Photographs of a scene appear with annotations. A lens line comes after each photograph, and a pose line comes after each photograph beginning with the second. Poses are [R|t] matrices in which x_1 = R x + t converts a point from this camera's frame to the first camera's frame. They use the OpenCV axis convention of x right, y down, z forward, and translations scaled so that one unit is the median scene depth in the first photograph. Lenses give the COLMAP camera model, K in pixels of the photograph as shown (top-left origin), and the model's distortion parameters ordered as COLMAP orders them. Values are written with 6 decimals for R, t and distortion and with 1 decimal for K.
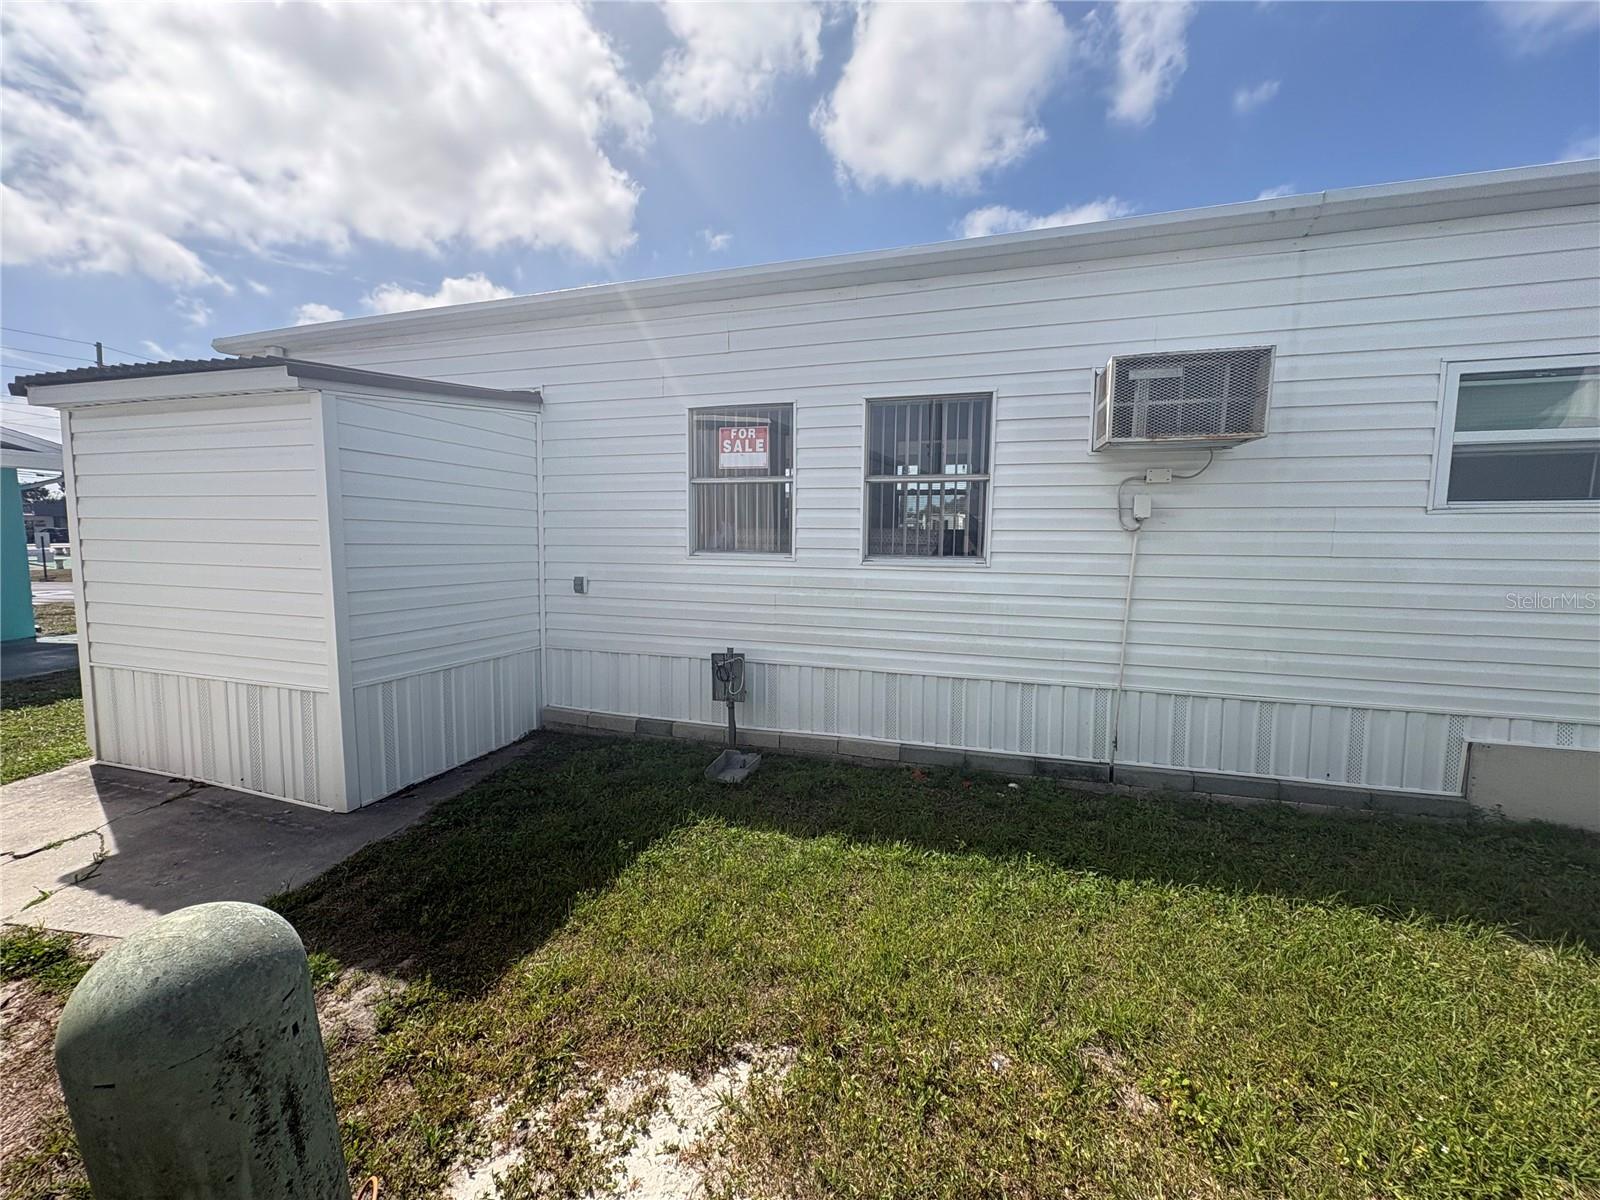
lens RADIAL K [[632.1, 0, 799.4], [0, 632.1, 597.5], [0, 0, 1]] dist [-0.000438, 0.000269]
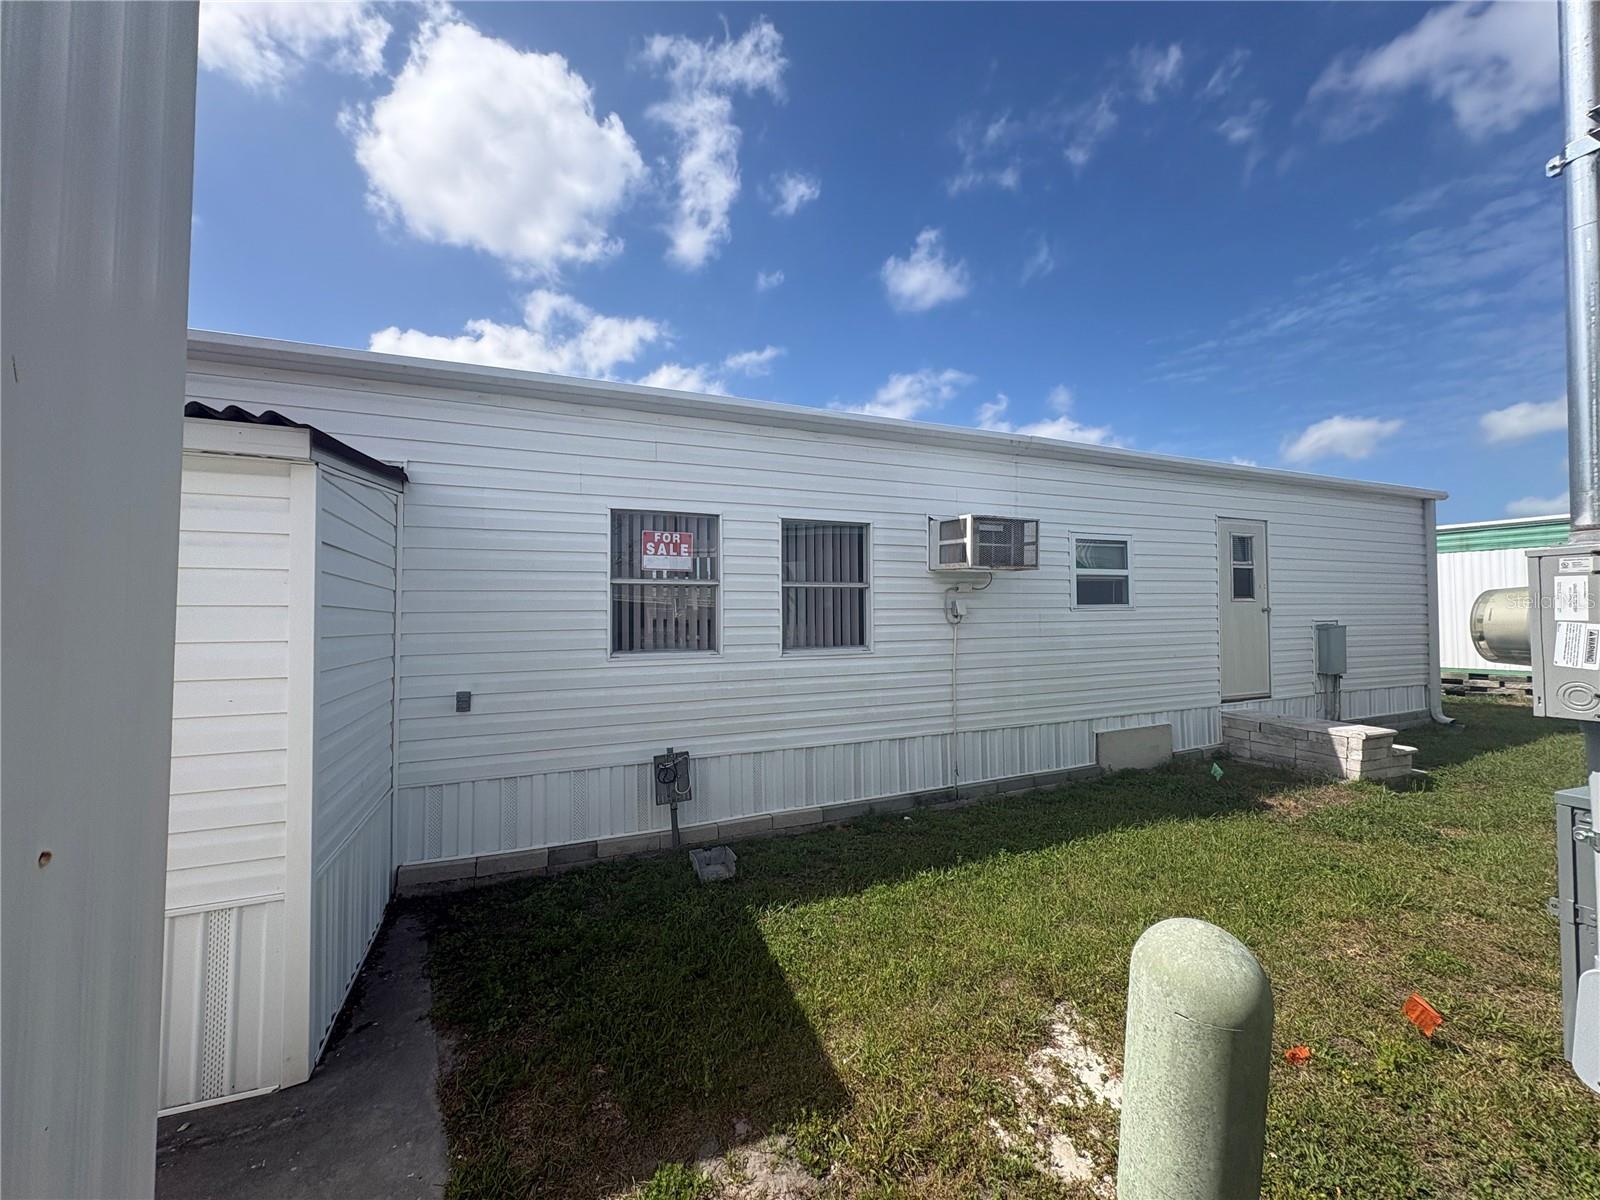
lens RADIAL K [[632.1, 0, 799.4], [0, 632.1, 597.5], [0, 0, 1]] dist [-0.000438, 0.000269]
pose [[0.759888, 0.000185, 0.650055, -0.650498], [0.079550, 0.992457, -0.093274, -0.050722], [-0.645169, 0.122590, 0.754141, 0.091613]]
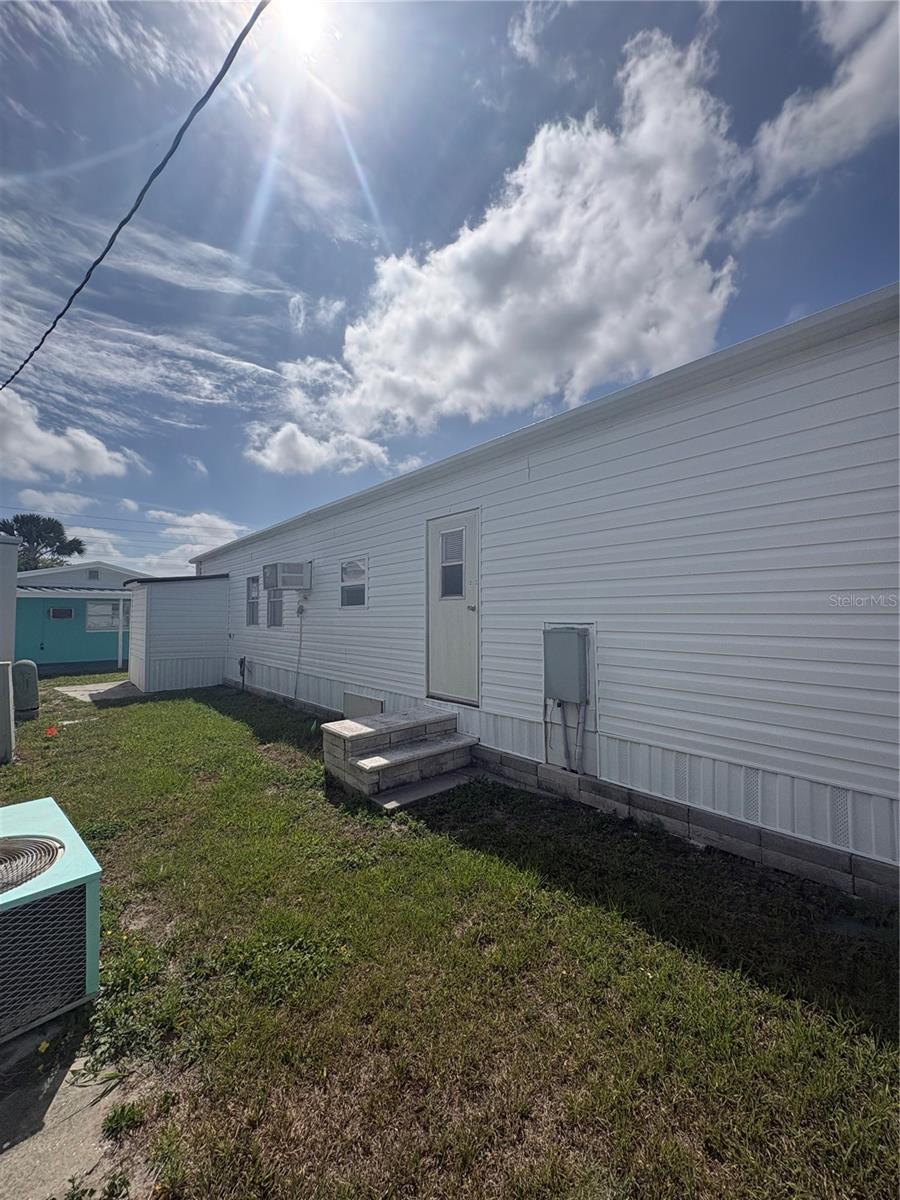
lens RADIAL K [[474.1, 0, 450.0], [0, 474.1, 600.0], [0, 0, 1]] dist [-0.000438, 0.000269]
pose [[0.849748, -0.029143, -0.526382, 2.056203], [-0.039094, 0.992238, -0.118045, 0.043969], [0.525737, 0.120887, 0.842014, -0.442721]]
